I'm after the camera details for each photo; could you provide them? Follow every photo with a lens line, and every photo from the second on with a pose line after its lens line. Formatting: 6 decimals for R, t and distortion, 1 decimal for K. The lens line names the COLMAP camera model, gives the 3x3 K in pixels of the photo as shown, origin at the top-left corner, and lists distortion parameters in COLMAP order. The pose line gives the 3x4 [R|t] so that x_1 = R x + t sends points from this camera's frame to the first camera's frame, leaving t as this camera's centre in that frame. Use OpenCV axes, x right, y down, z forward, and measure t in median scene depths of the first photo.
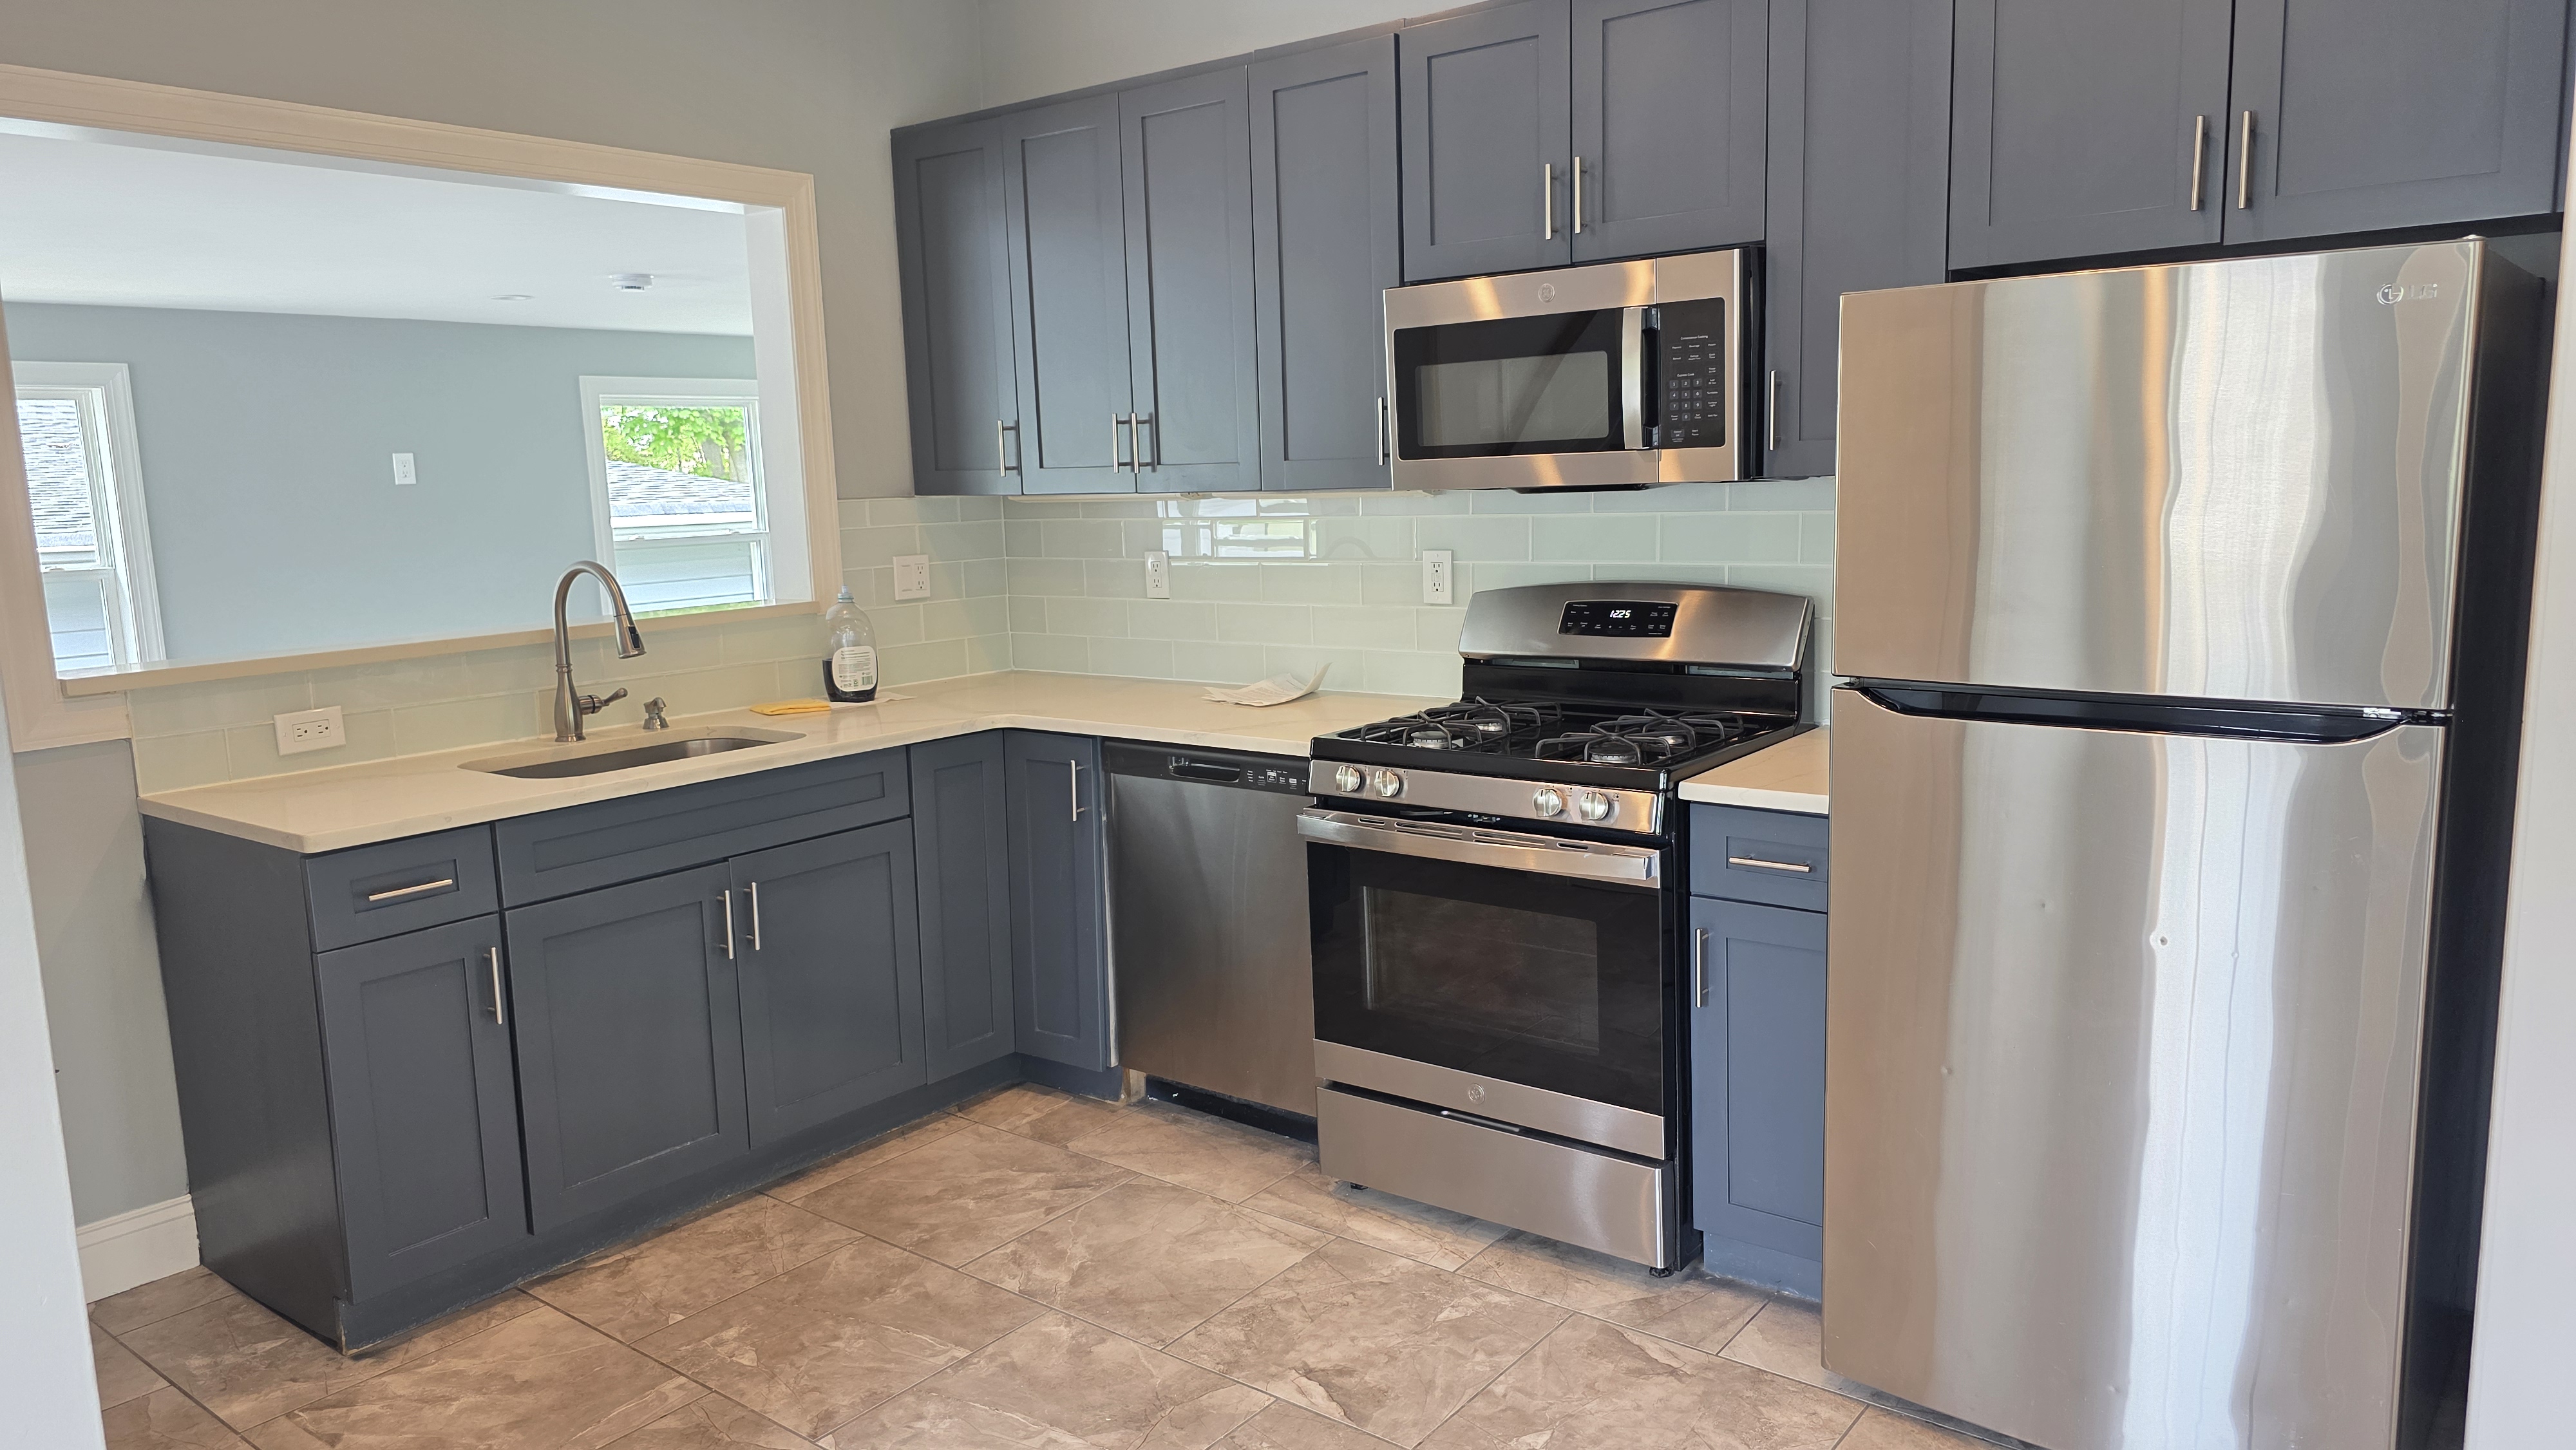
lens RADIAL K [[1735.8, 0, 1293.6], [0, 1735.8, 730.3], [0, 0, 1]] dist [0.101147, -0.092291]
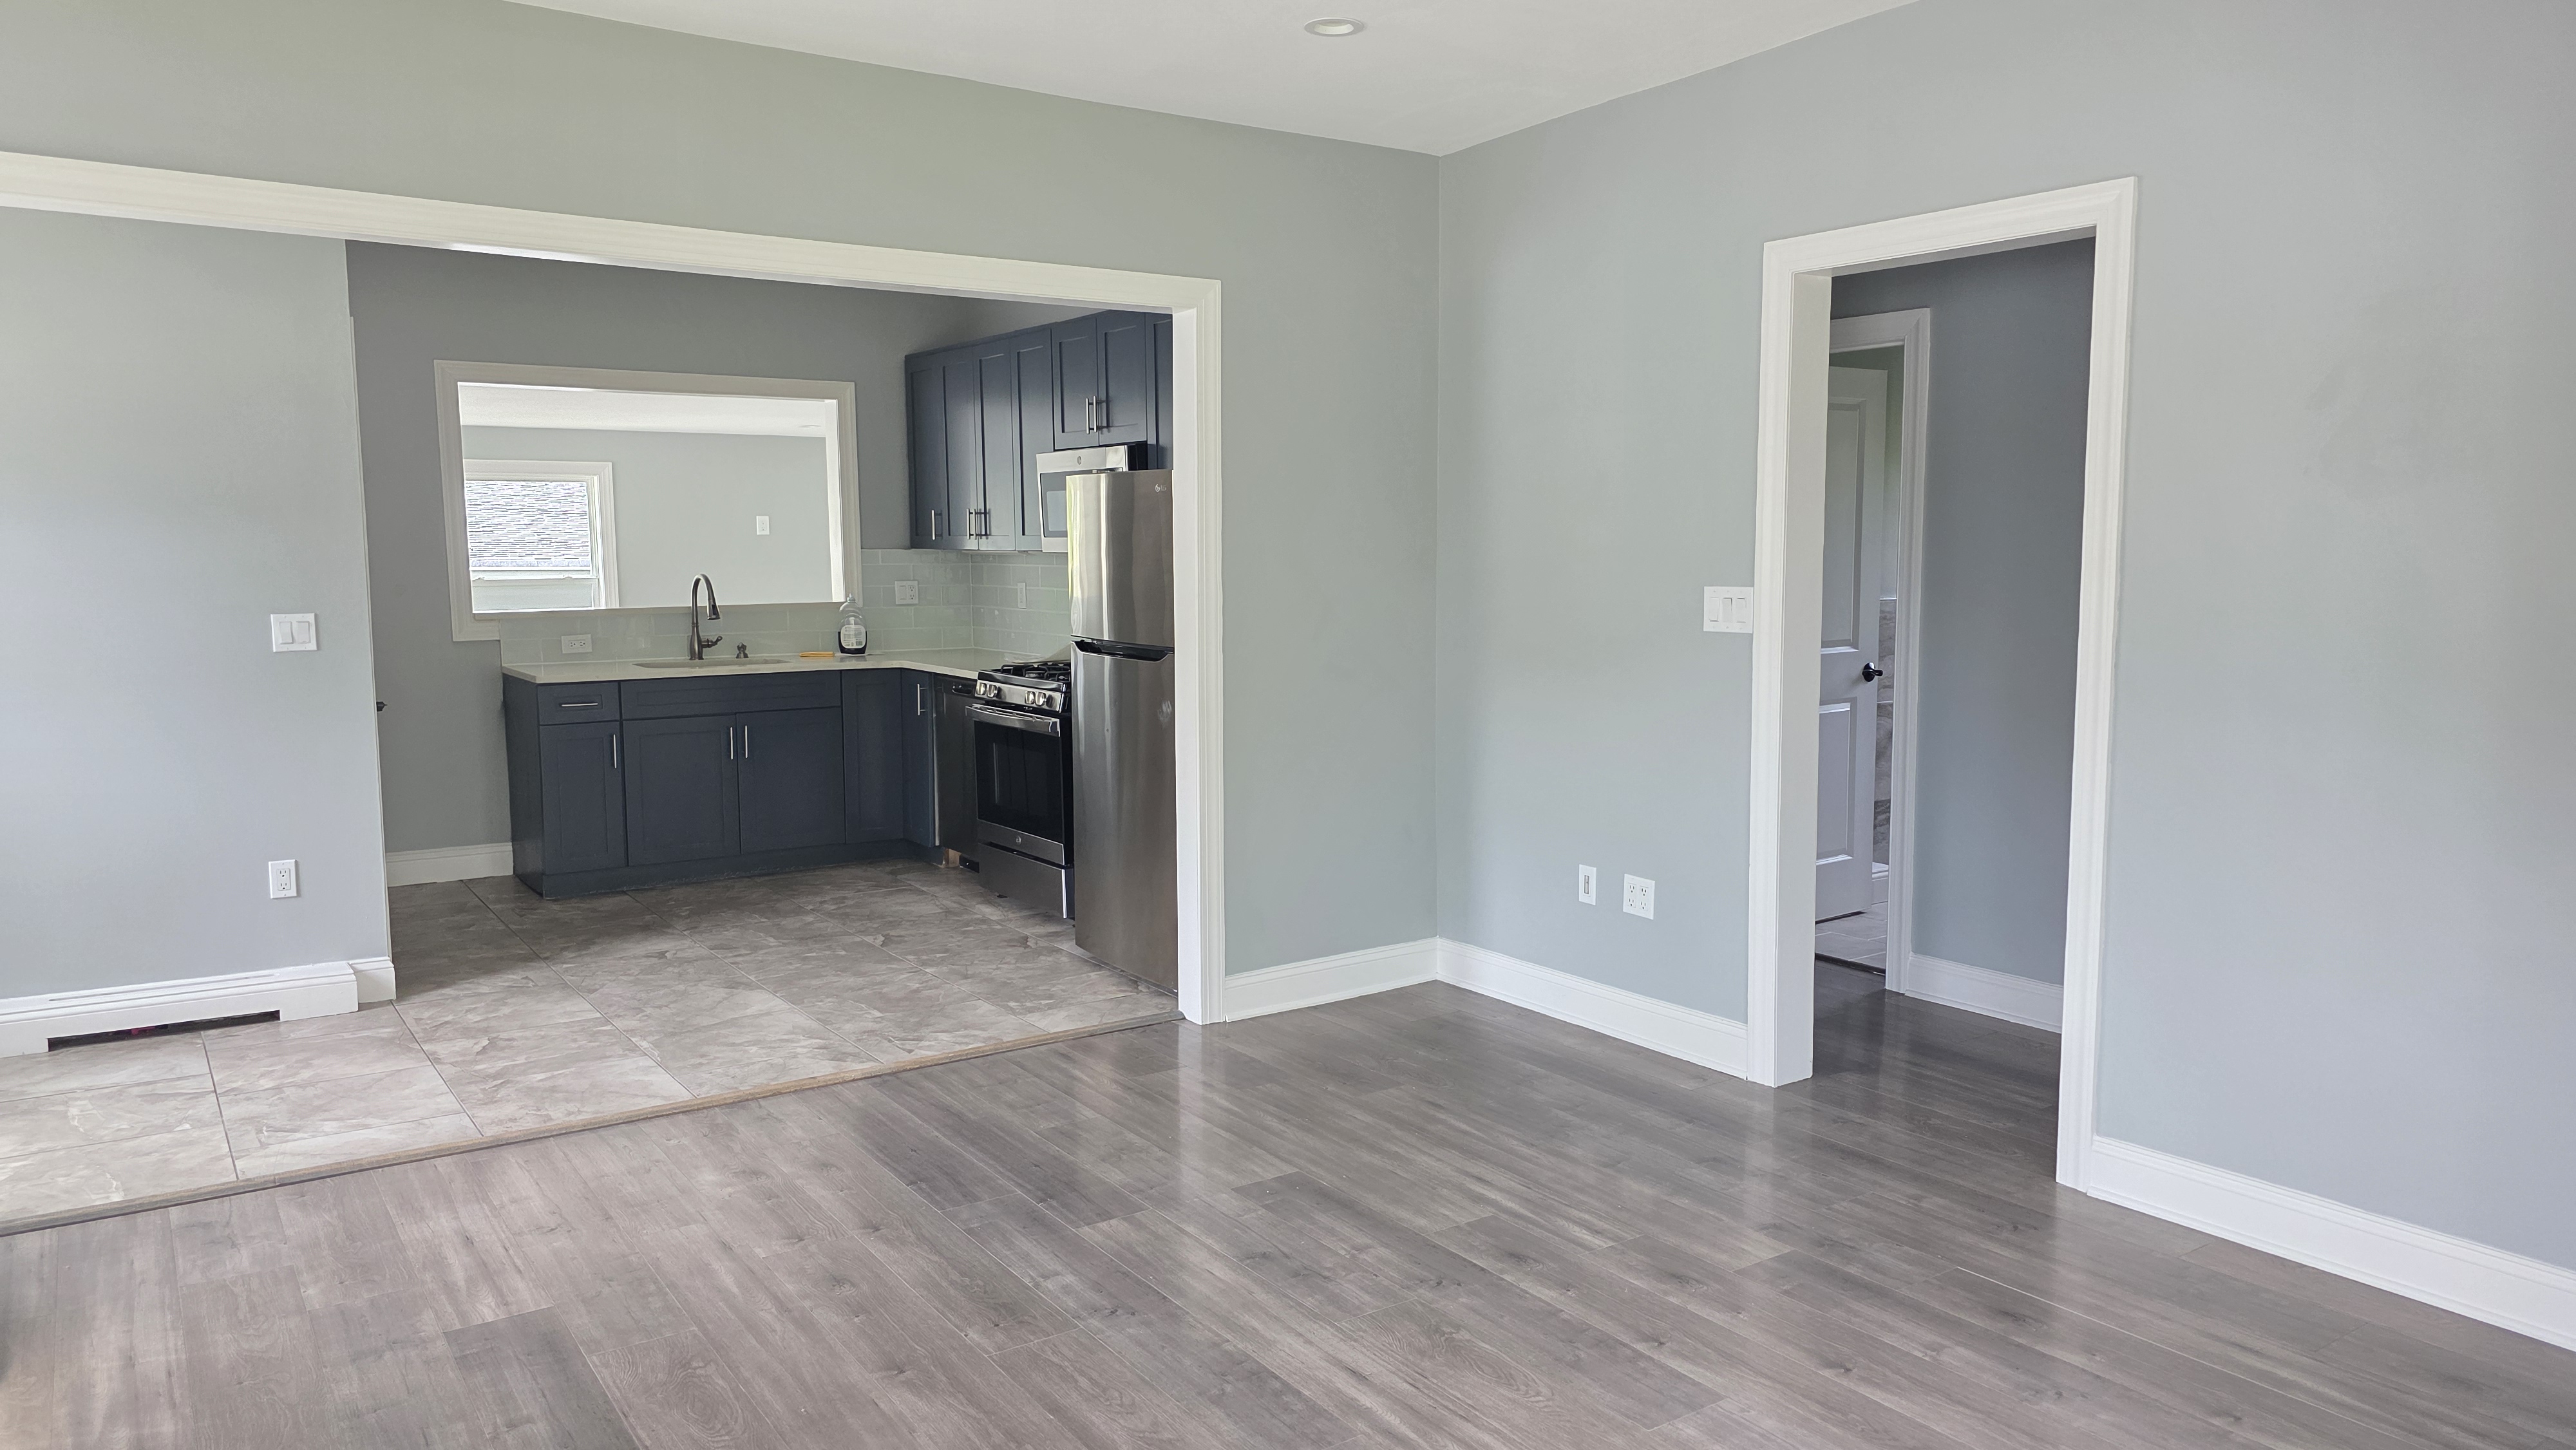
lens RADIAL K [[1735.8, 0, 1293.6], [0, 1735.8, 730.3], [0, 0, 1]] dist [0.101147, -0.092291]
pose [[0.955180, 0.059028, -0.290082, 0.832879], [-0.068747, 0.997359, -0.023419, 0.084762], [0.287933, 0.042312, 0.956715, -0.744955]]
